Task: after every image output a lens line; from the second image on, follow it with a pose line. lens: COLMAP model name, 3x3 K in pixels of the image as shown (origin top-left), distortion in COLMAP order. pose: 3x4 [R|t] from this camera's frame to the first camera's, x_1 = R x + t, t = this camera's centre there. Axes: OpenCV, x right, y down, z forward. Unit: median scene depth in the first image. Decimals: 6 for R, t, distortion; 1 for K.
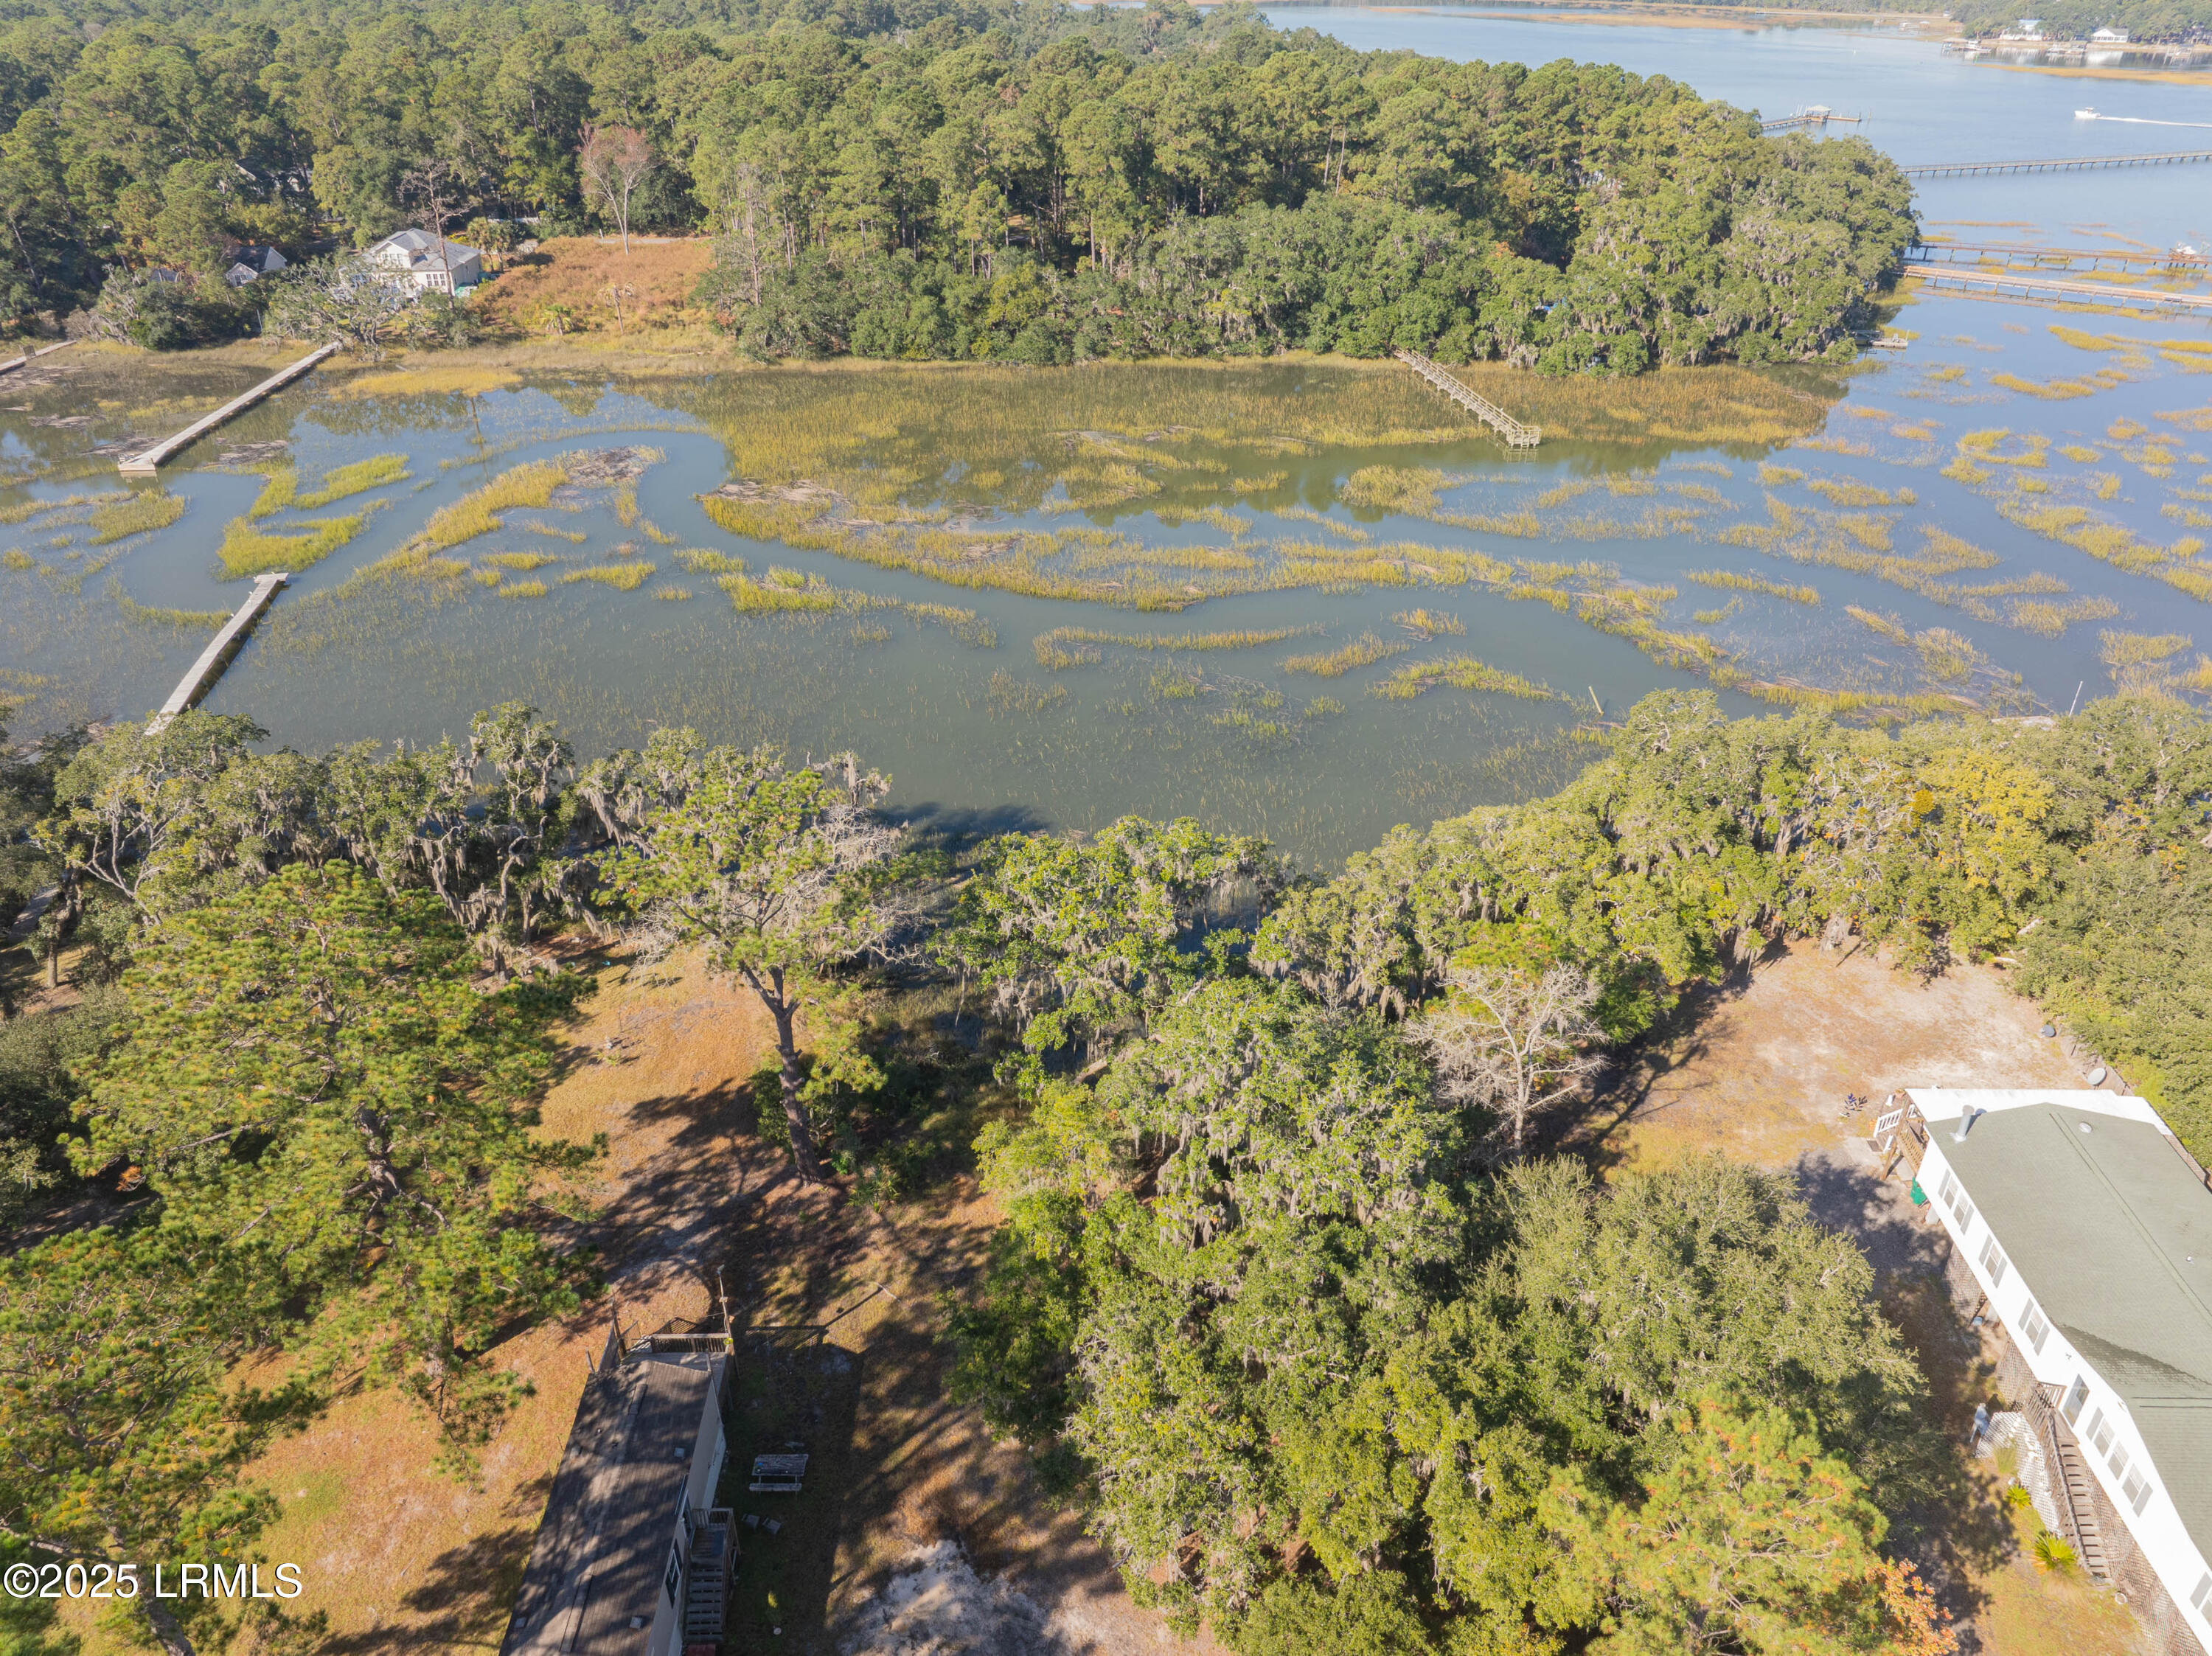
lens RADIAL K [[1556.3, 0, 1119.8], [0, 1556.3, 807.2], [0, 0, 1]] dist [-0.040195, 0.006370]
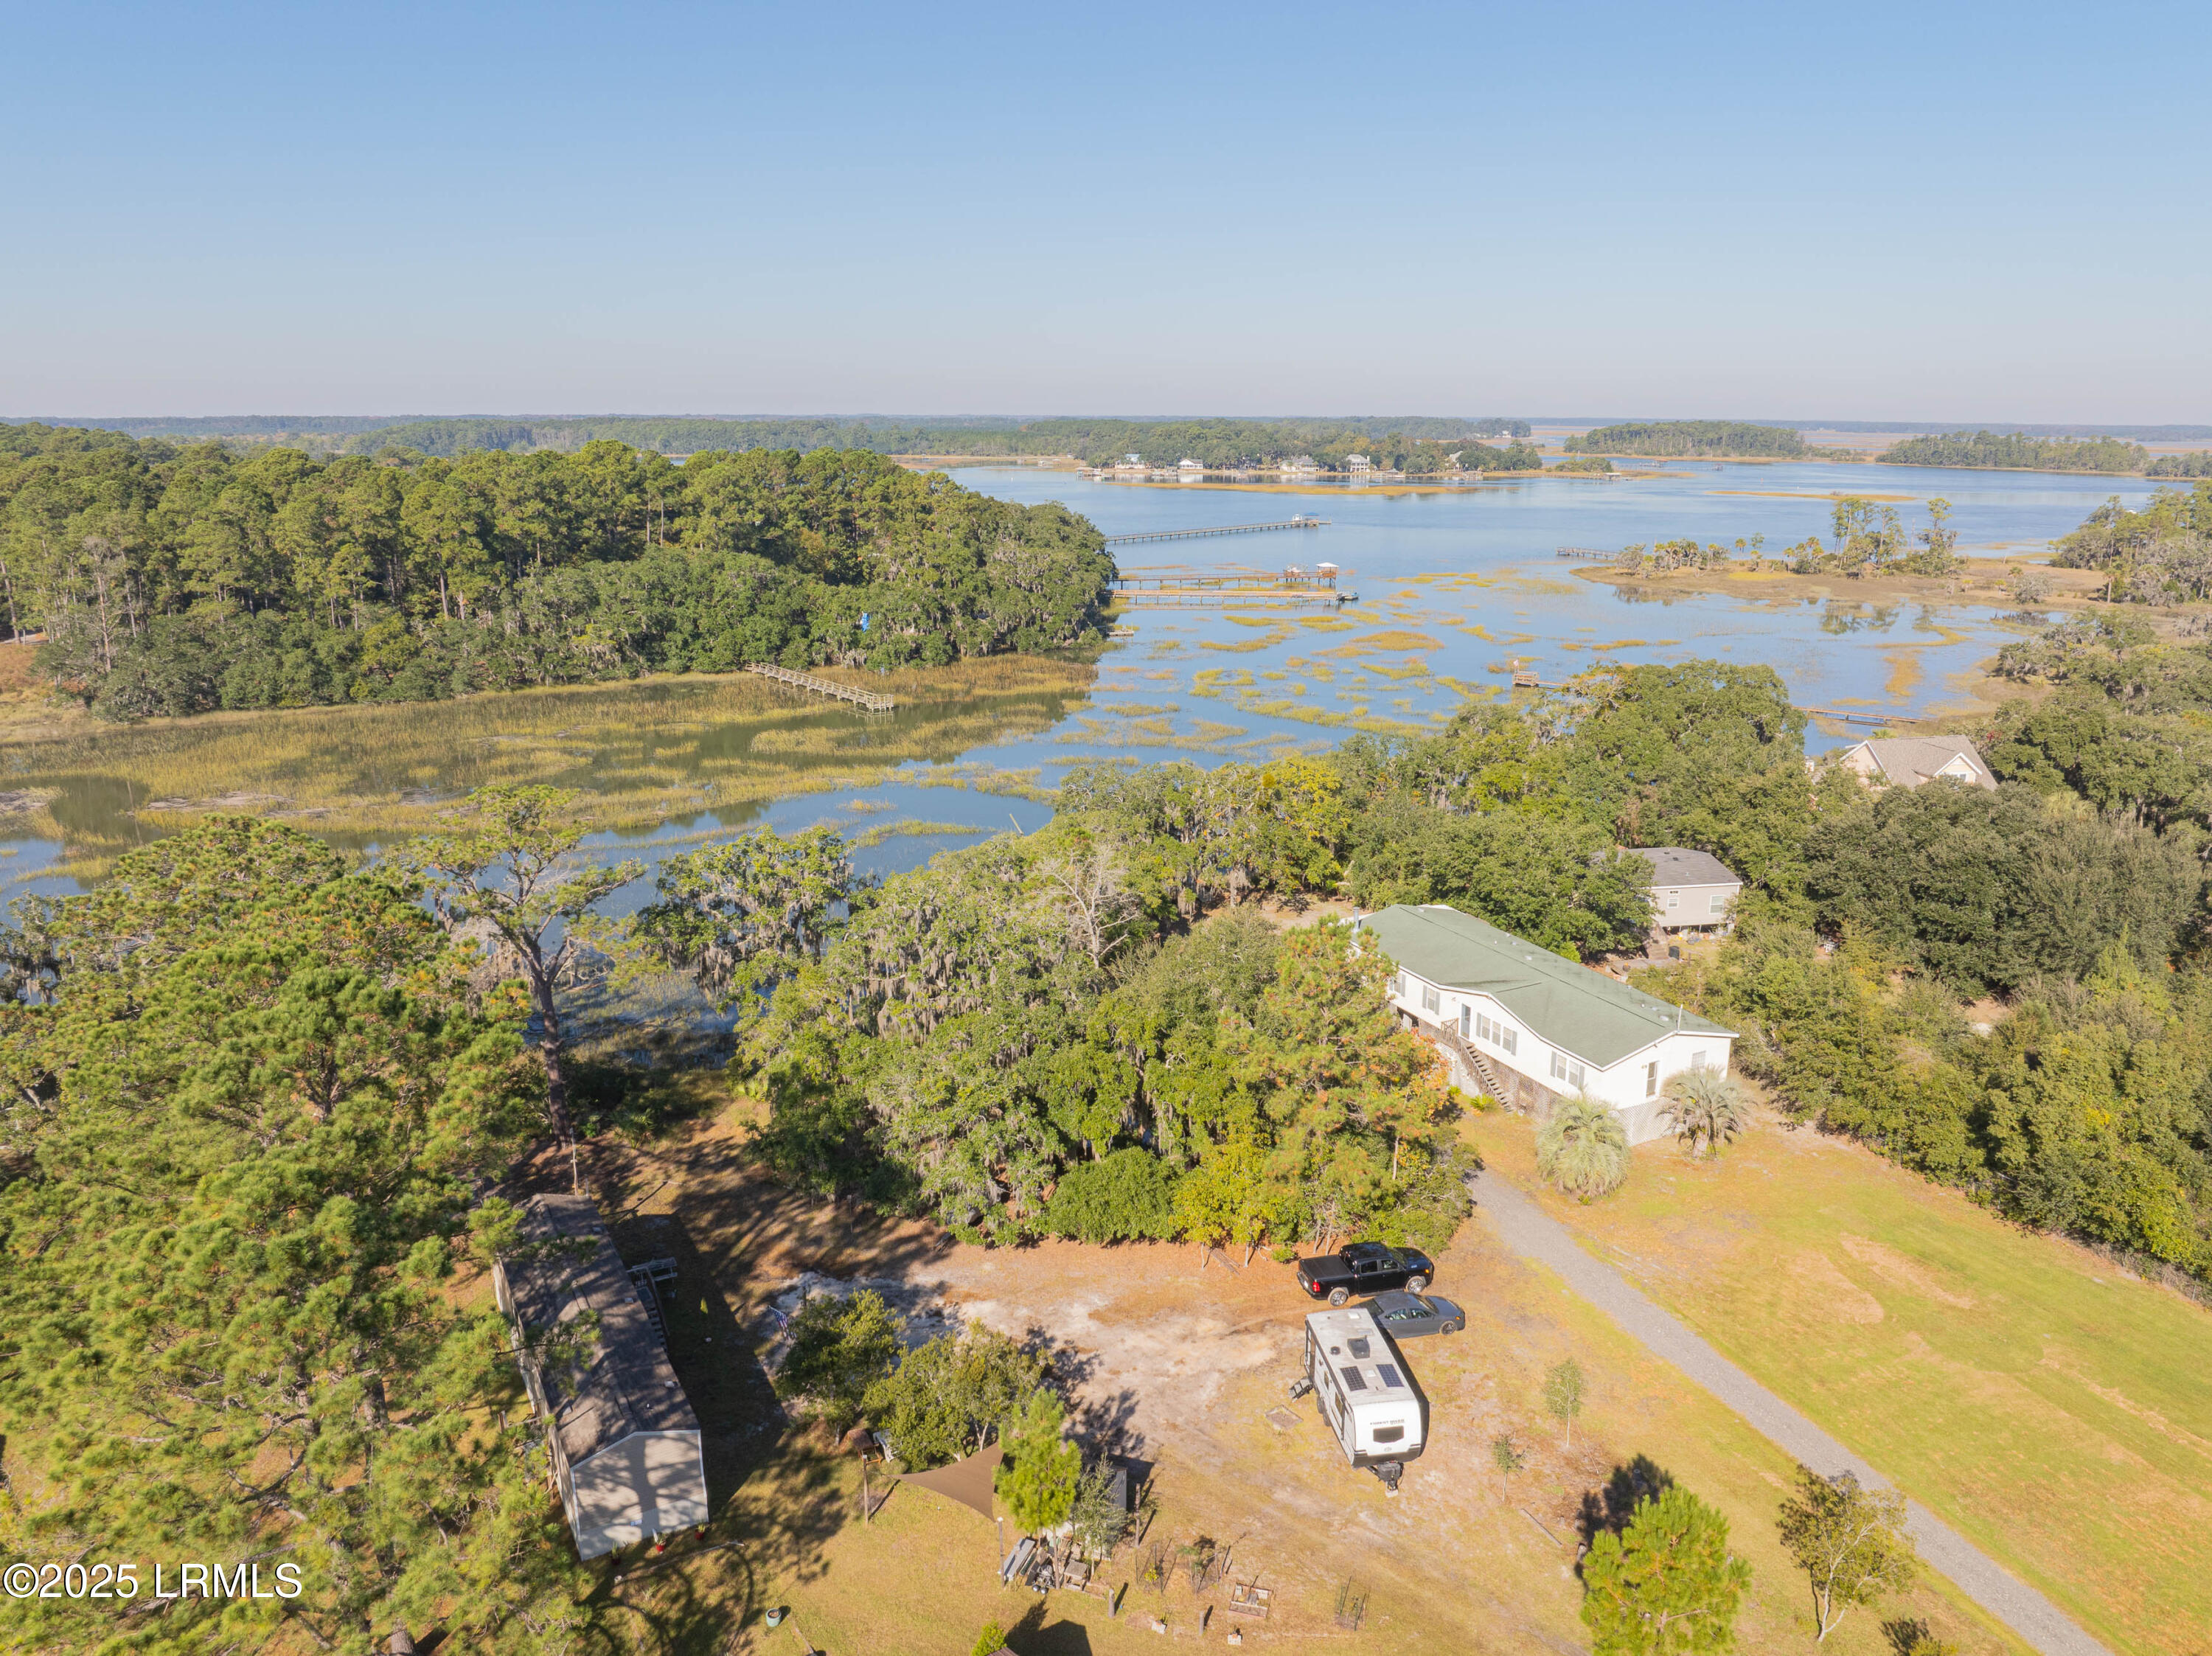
lens RADIAL K [[1556.3, 0, 1115.8], [0, 1556.3, 808.3], [0, 0, 1]] dist [-0.040195, 0.006370]
pose [[0.885512, -0.116912, 0.449667, -0.113998], [0.232183, 0.949661, -0.210321, 0.118839], [-0.402442, 0.290647, 0.868081, -0.095137]]
